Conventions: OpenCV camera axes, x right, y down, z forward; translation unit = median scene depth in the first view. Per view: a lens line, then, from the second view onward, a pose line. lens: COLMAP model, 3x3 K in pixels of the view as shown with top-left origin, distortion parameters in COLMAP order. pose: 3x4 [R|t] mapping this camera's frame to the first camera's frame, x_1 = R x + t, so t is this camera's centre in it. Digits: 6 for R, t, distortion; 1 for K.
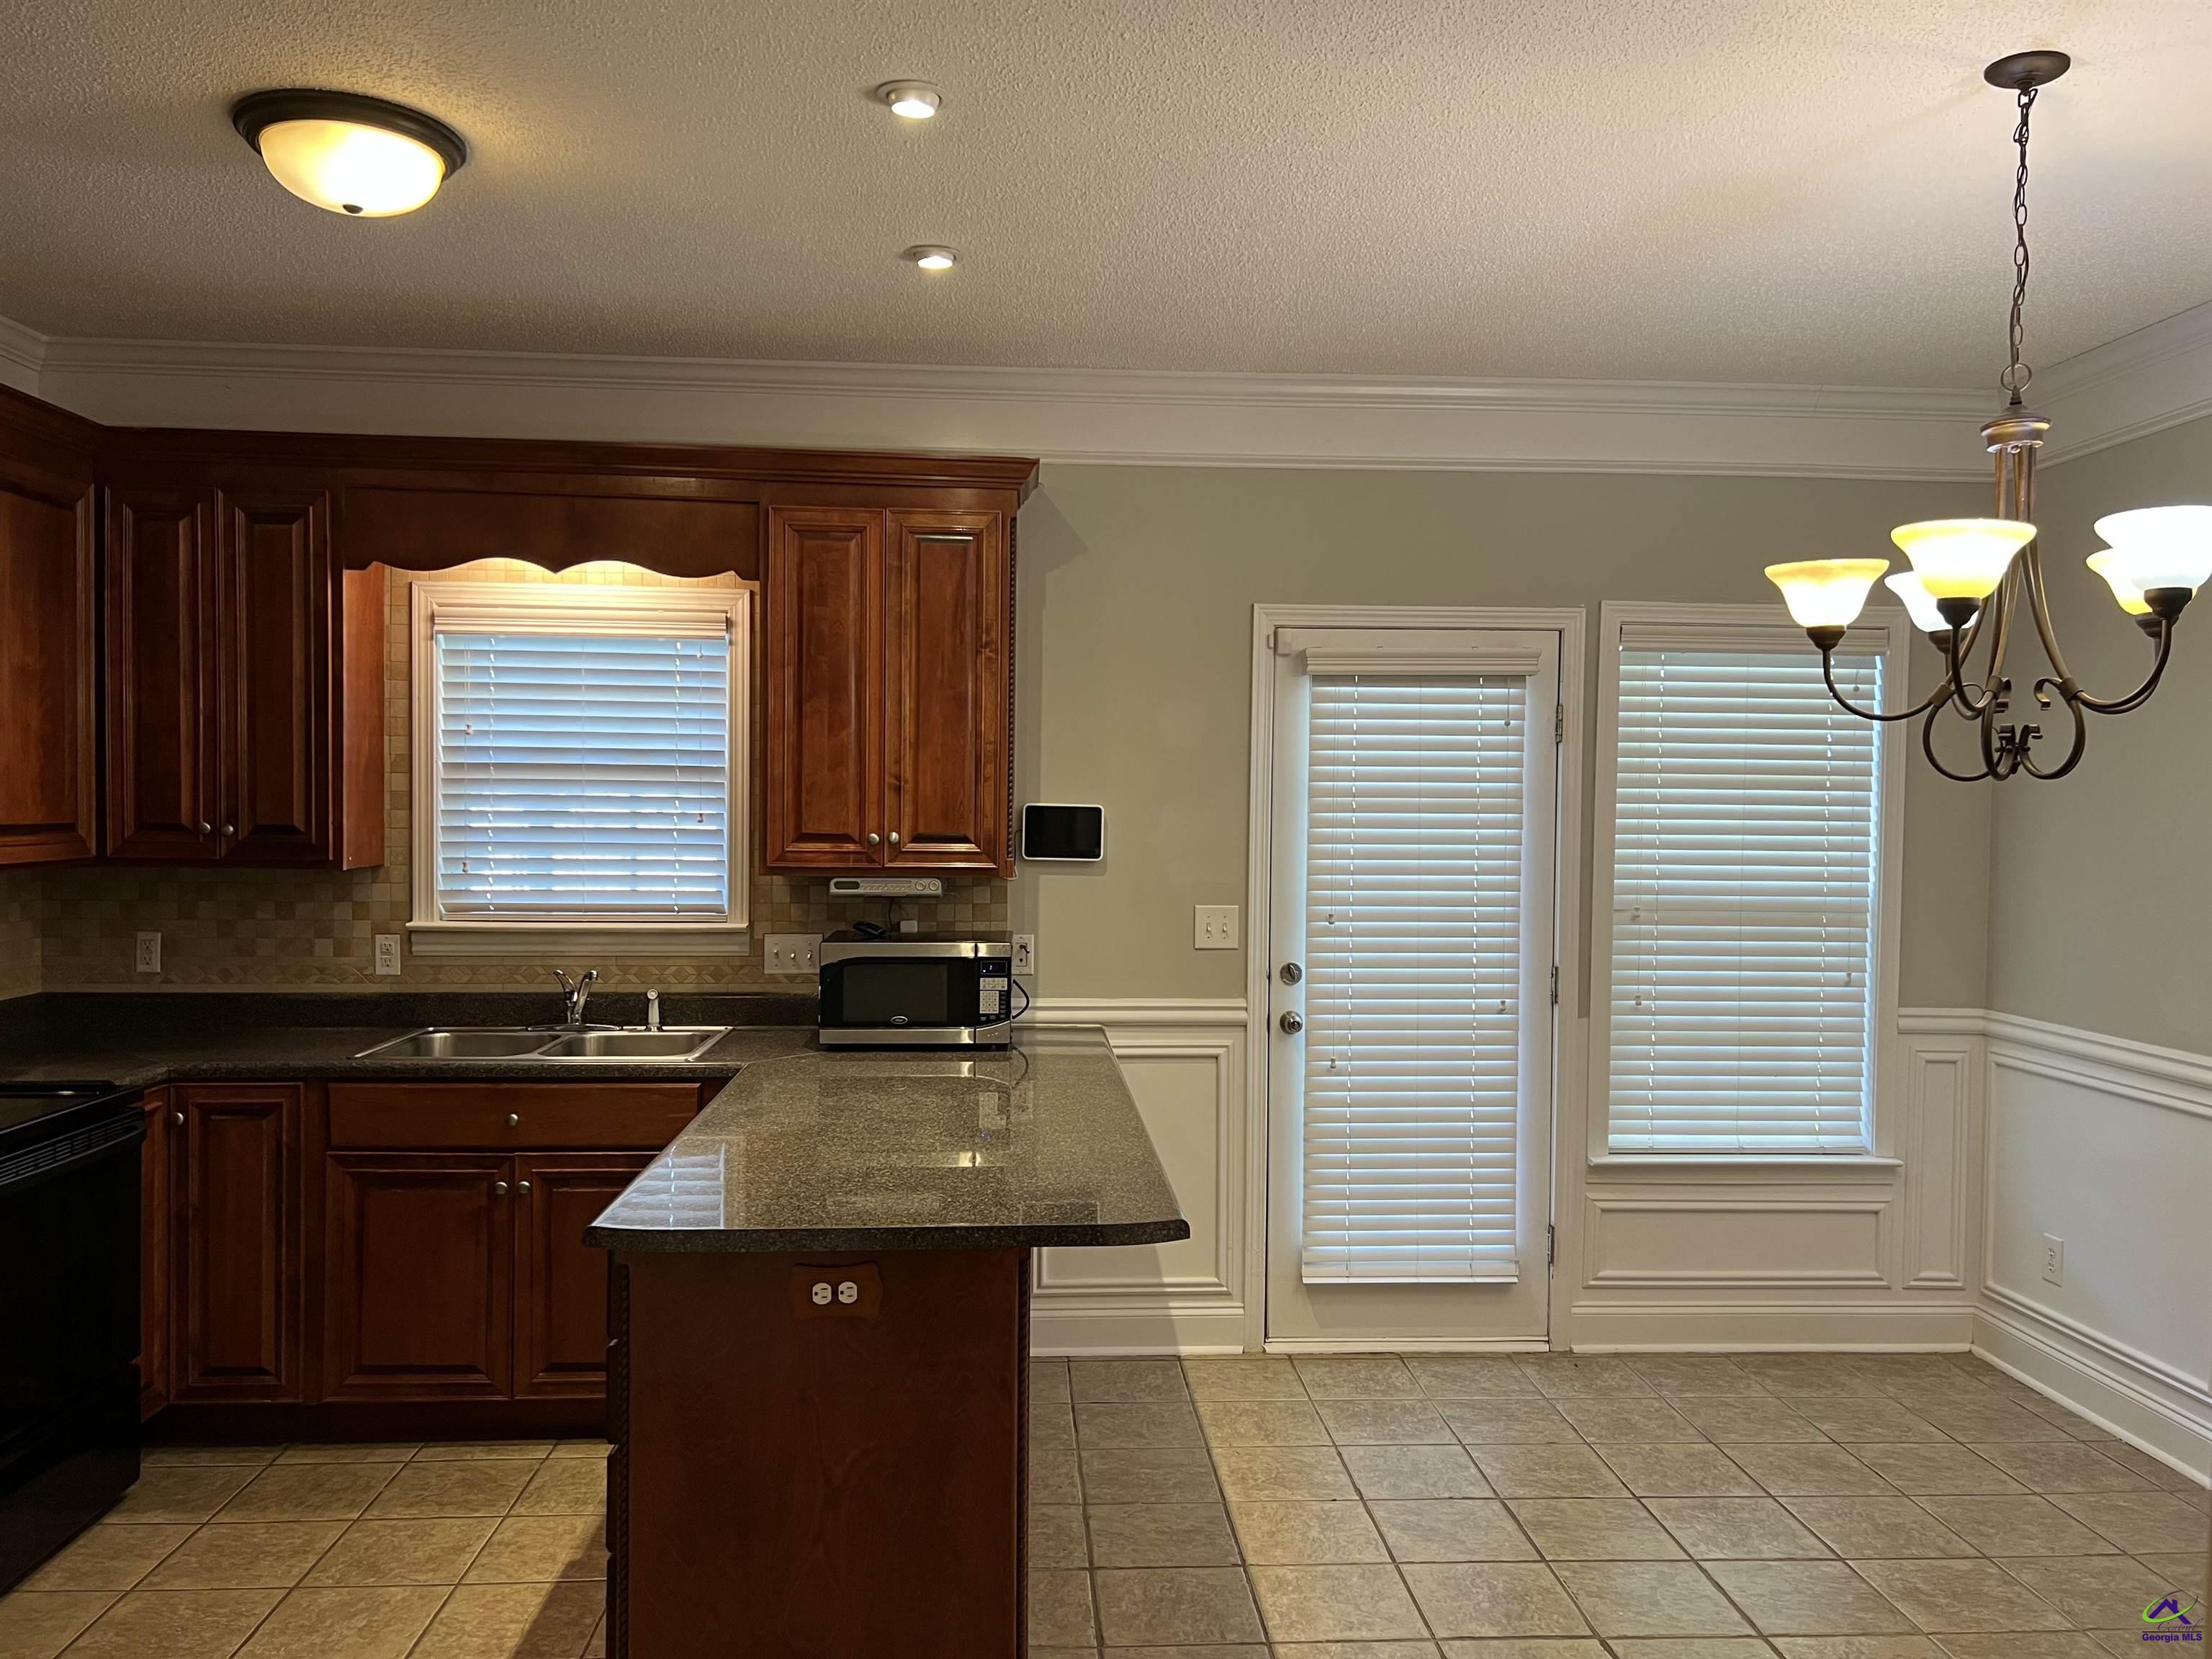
lens RADIAL K [[1659.3, 0, 1116.1], [0, 1659.3, 845.0], [0, 0, 1]] dist [0.053222, -0.056605]
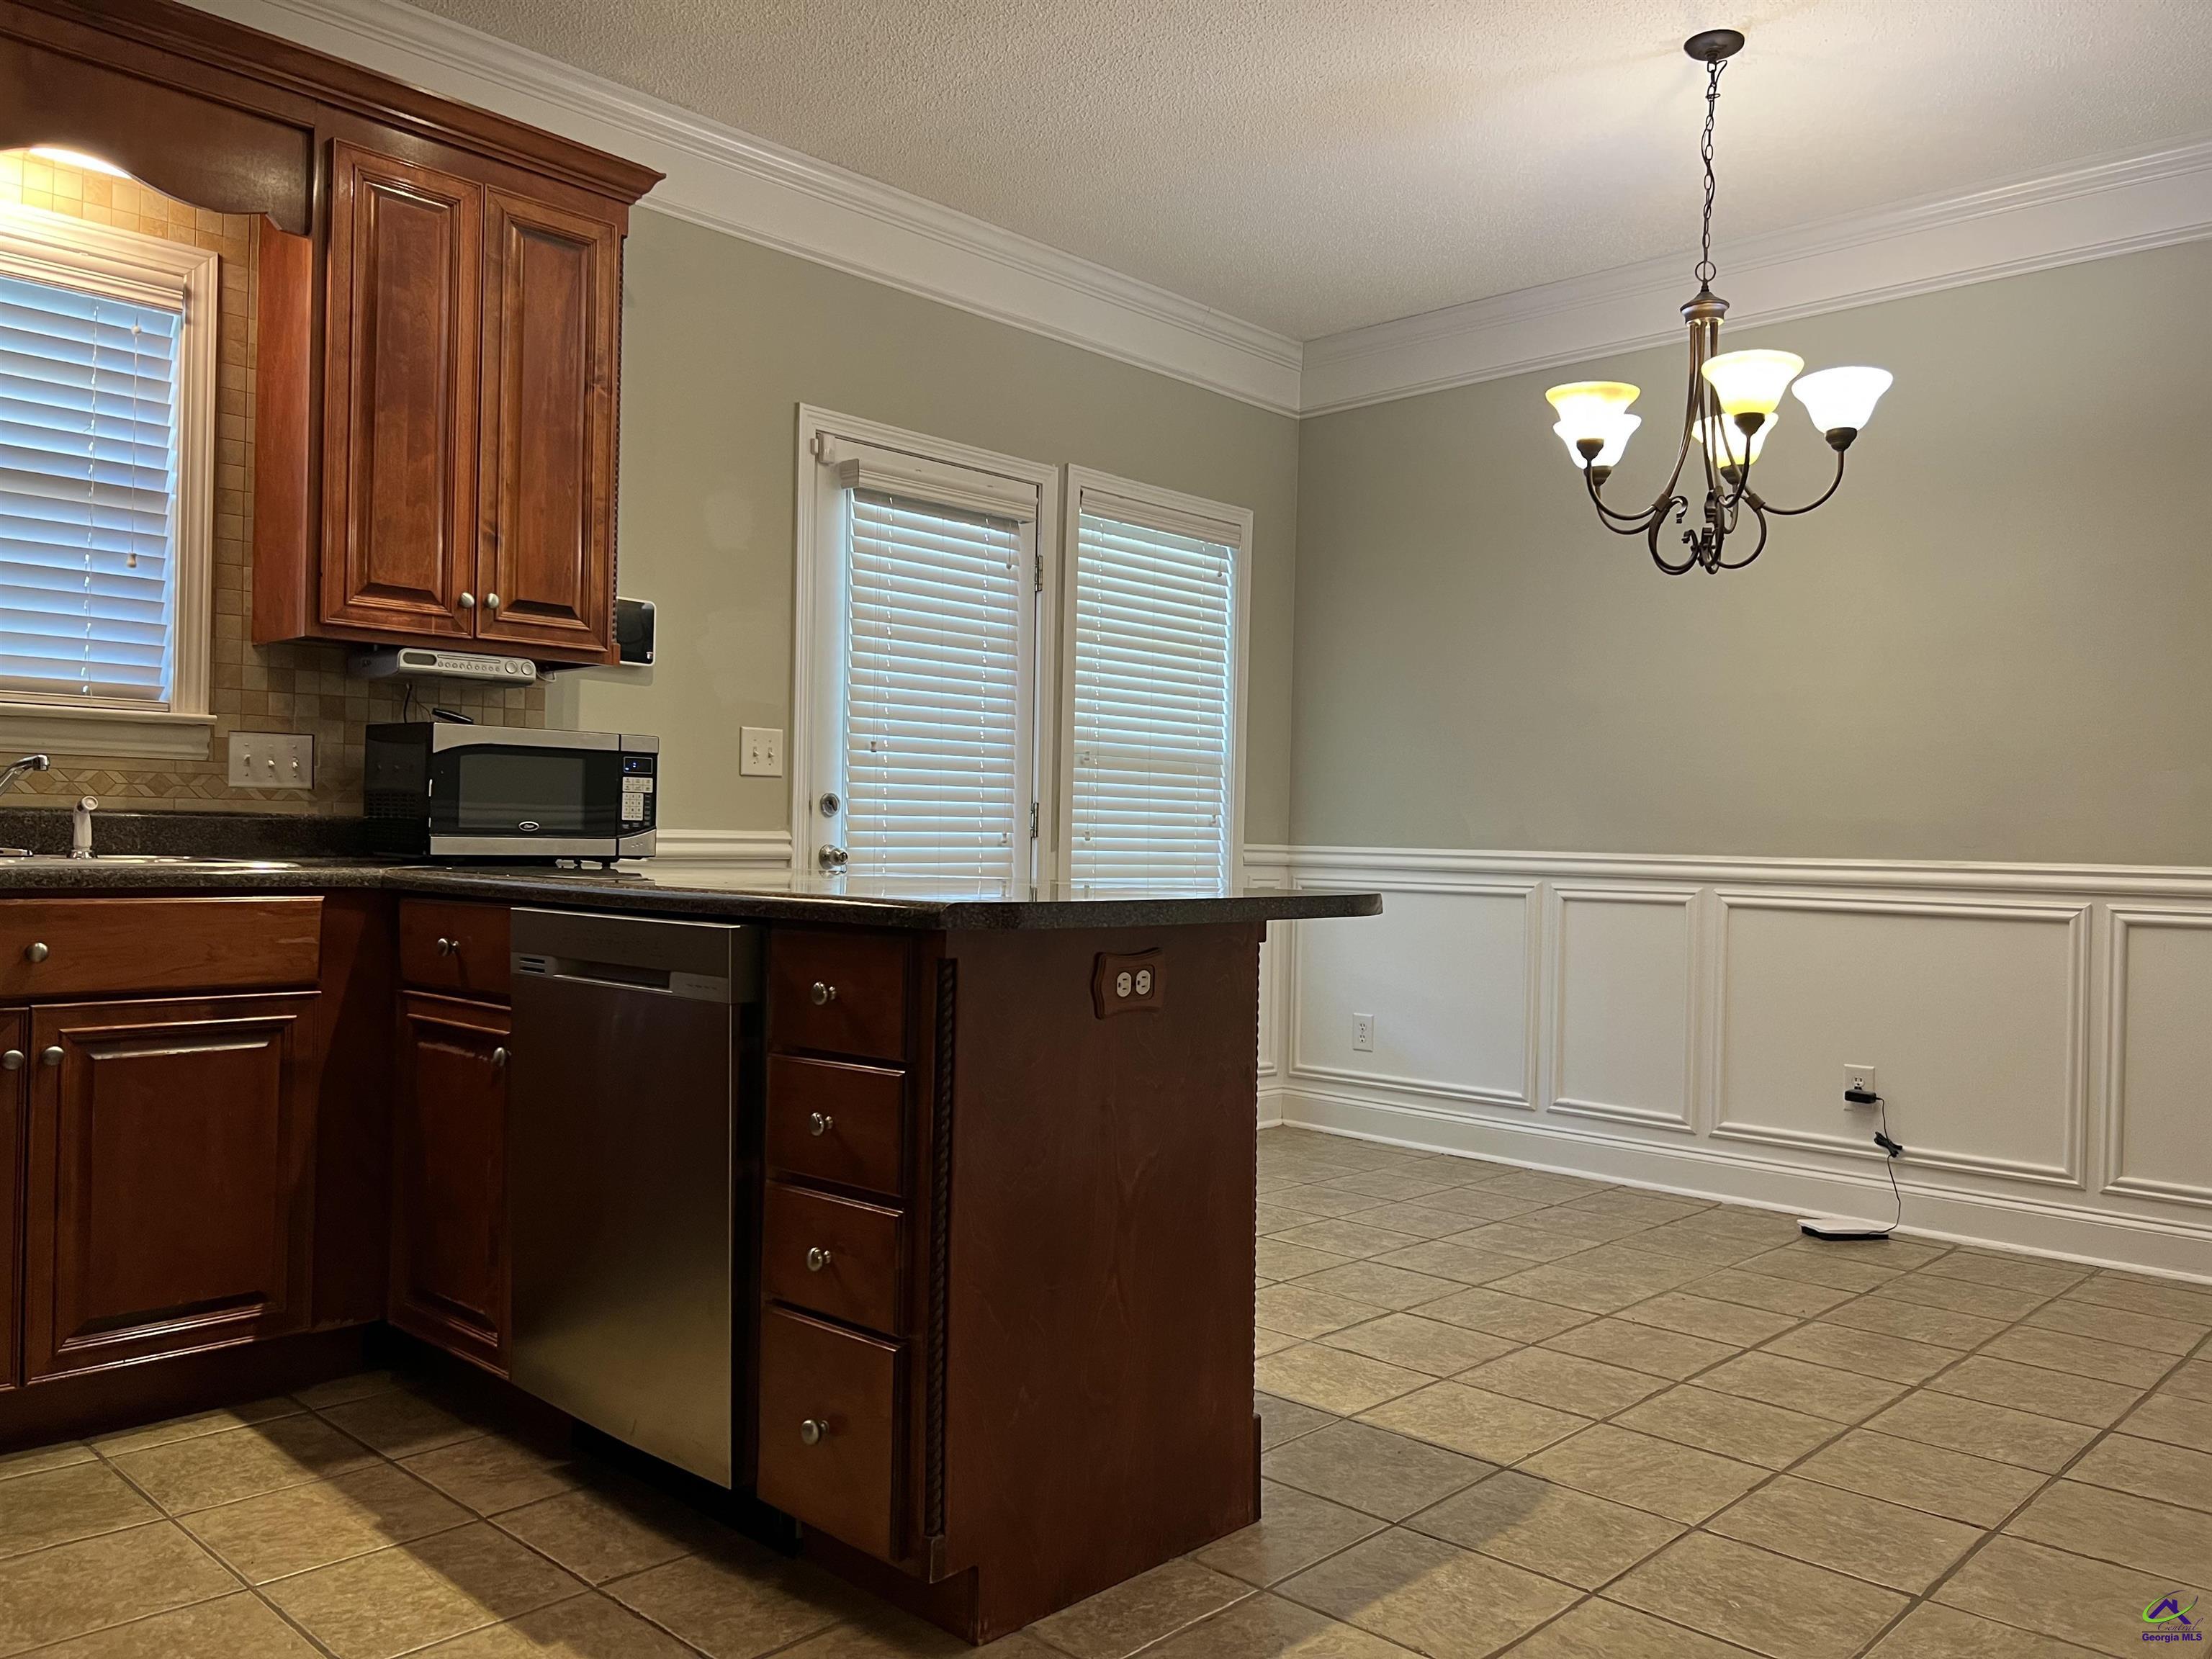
lens RADIAL K [[1659.3, 0, 1119.6], [0, 1659.3, 839.4], [0, 0, 1]] dist [0.053222, -0.056605]
pose [[0.730751, 0.002661, 0.682639, -0.455287], [0.007354, 0.999904, -0.011770, 0.119524], [-0.682604, 0.013621, 0.730661, 0.214161]]
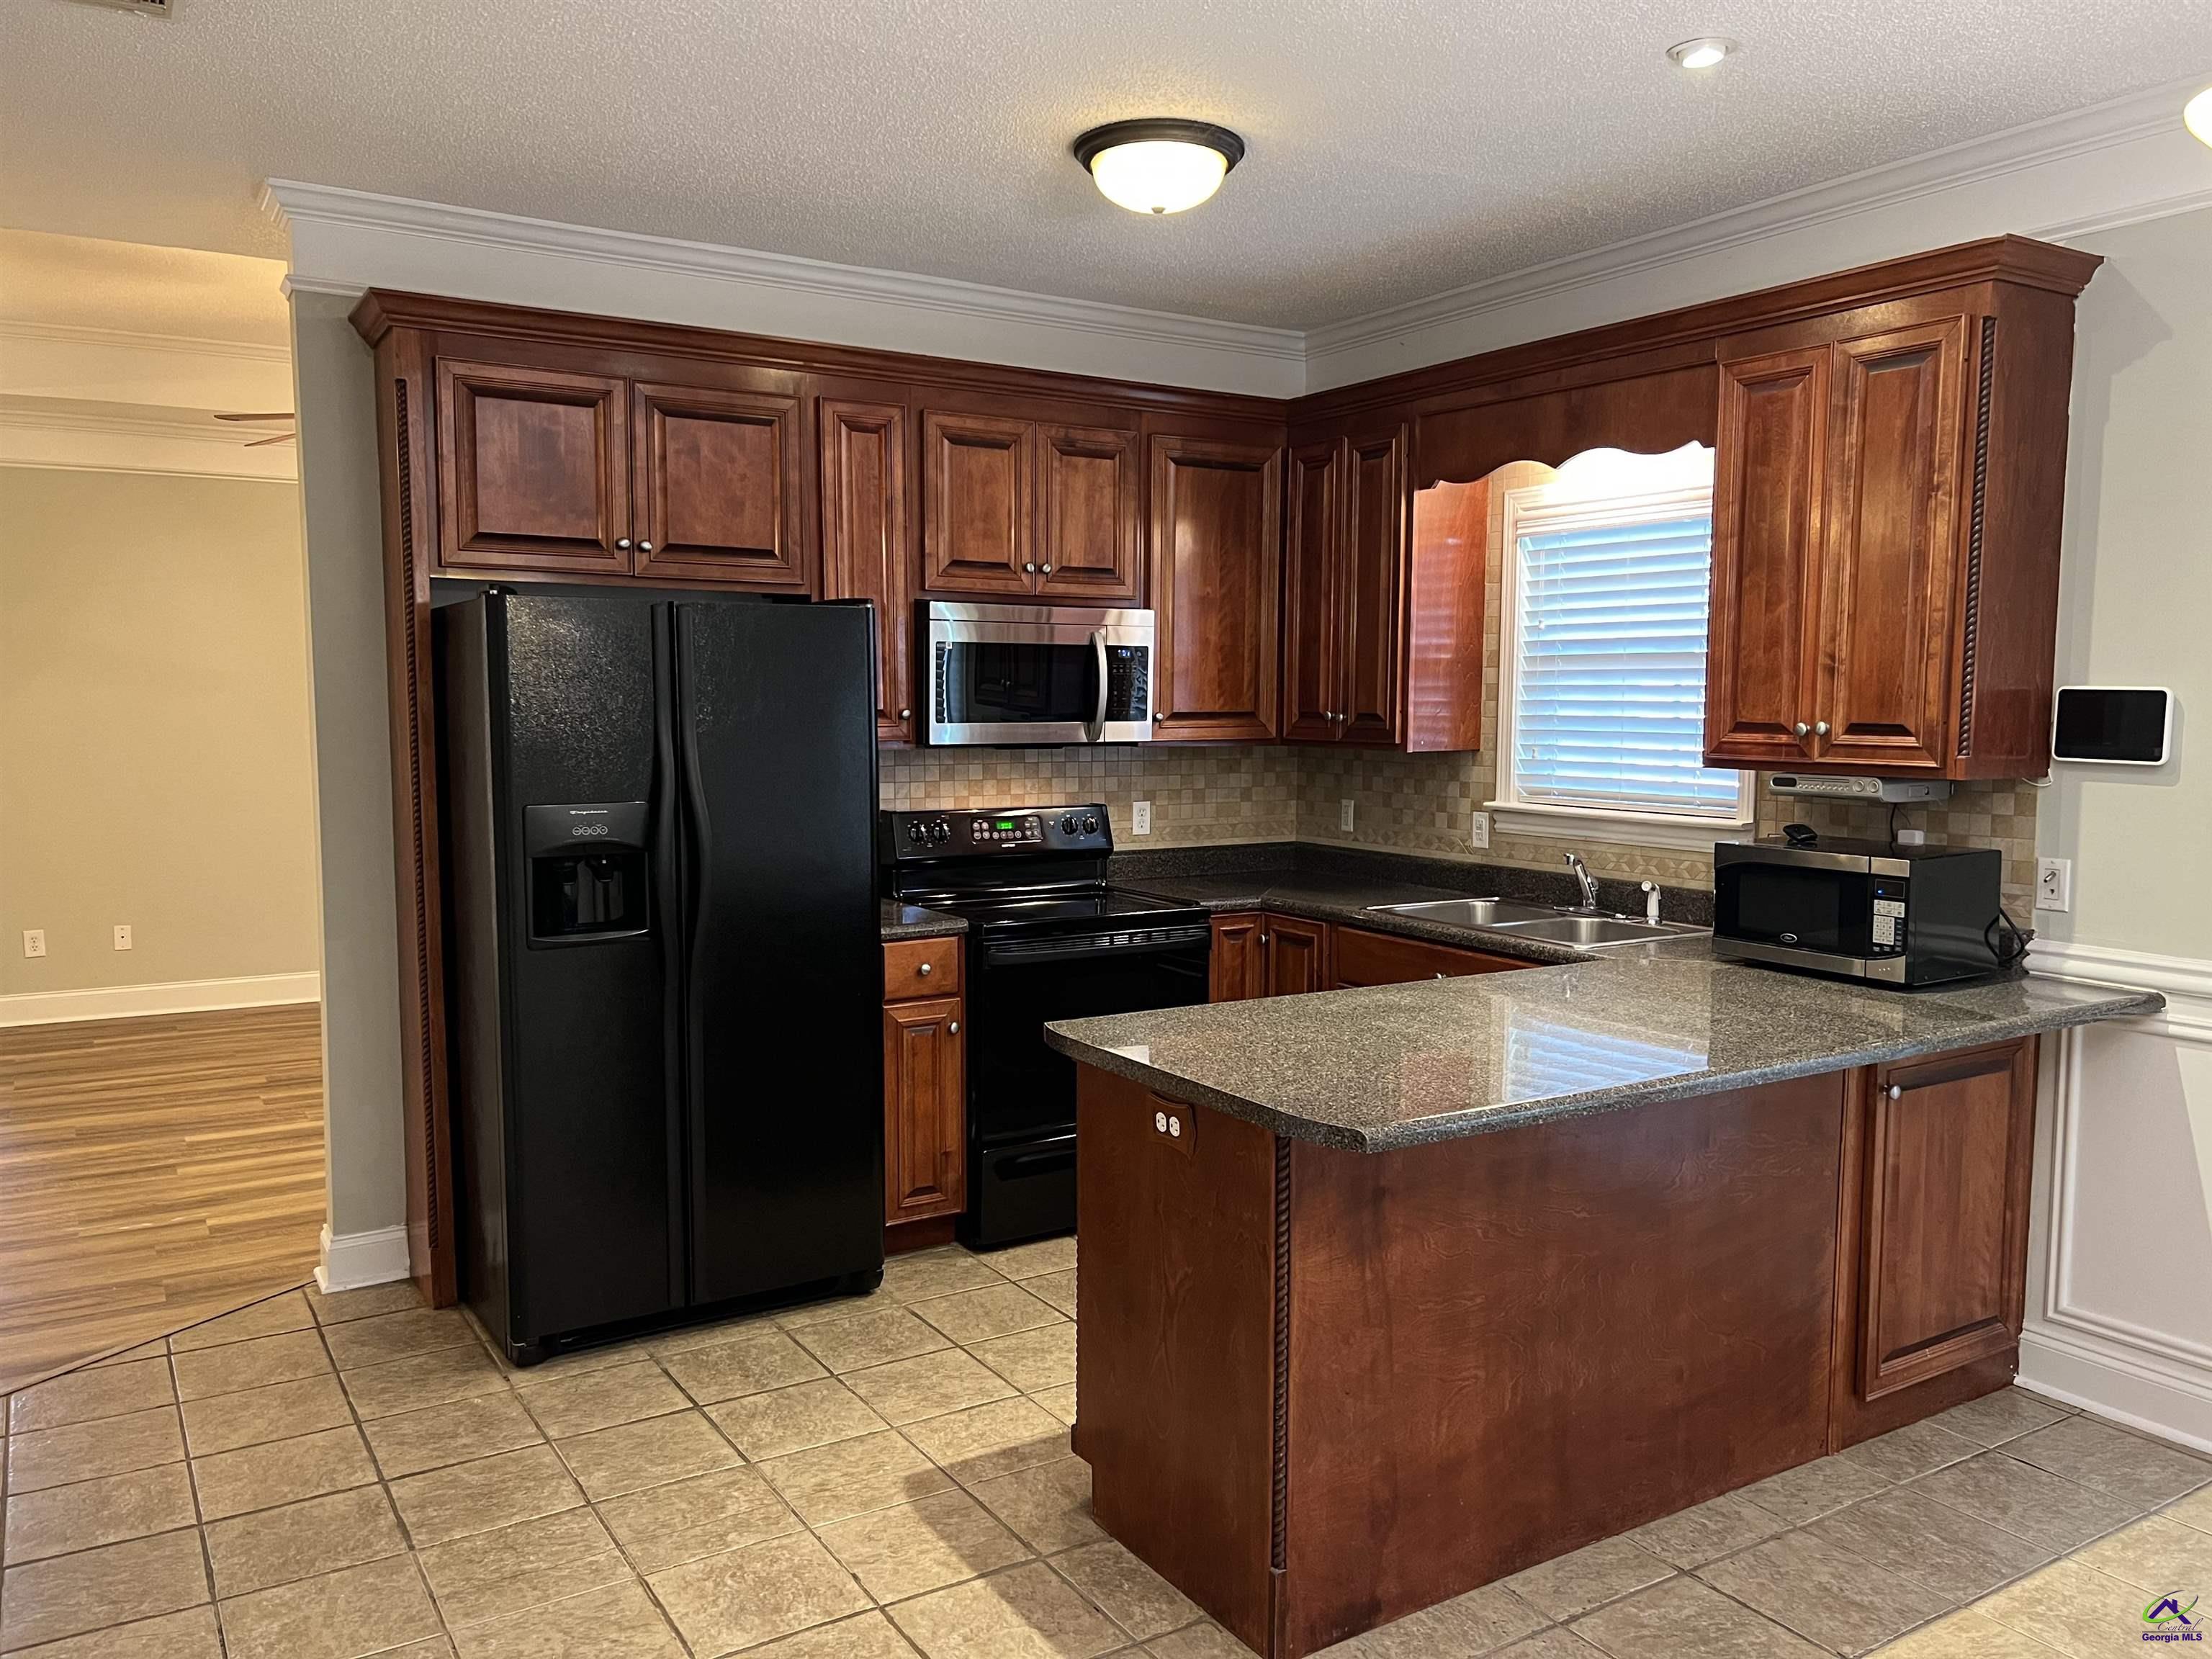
lens RADIAL K [[1659.3, 0, 1099.3], [0, 1659.3, 852.3], [0, 0, 1]] dist [0.053222, -0.056605]
pose [[0.467063, 0.074846, -0.881051, 0.455399], [-0.021697, 0.997081, 0.073202, 0.004312], [0.883958, -0.015074, 0.467323, 0.261861]]
